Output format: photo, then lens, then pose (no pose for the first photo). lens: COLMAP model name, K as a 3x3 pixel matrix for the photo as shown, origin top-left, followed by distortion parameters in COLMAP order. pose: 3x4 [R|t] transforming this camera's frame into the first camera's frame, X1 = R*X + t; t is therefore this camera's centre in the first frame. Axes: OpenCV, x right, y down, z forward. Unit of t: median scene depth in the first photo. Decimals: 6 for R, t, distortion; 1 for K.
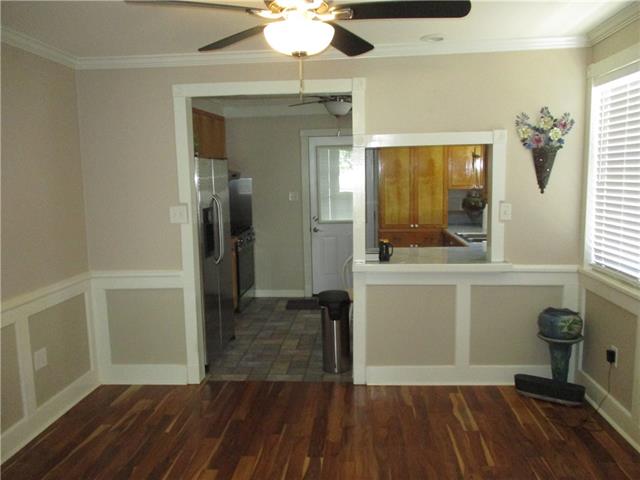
lens RADIAL K [[525.2, 0, 320.0], [0, 525.2, 240.0], [0, 0, 1]] dist [-0.055281, -0.003748]
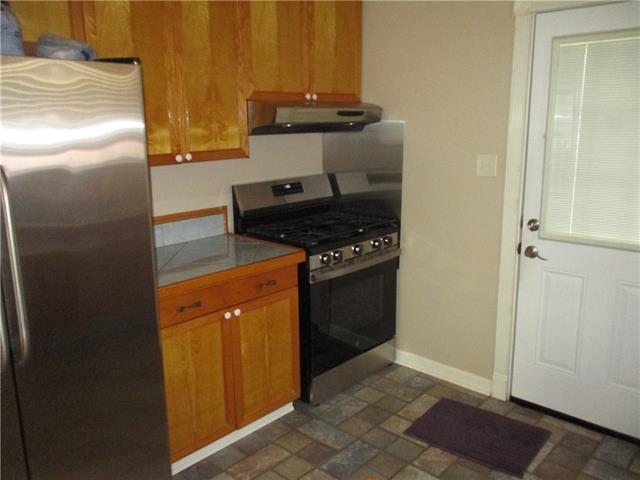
lens RADIAL K [[525.2, 0, 320.0], [0, 525.2, 240.0], [0, 0, 1]] dist [-0.055281, -0.003748]
pose [[0.776211, 0.154235, -0.611317, 0.108333], [-0.085083, 0.986371, 0.140828, -0.070720], [0.624706, -0.057300, 0.778755, 0.588930]]
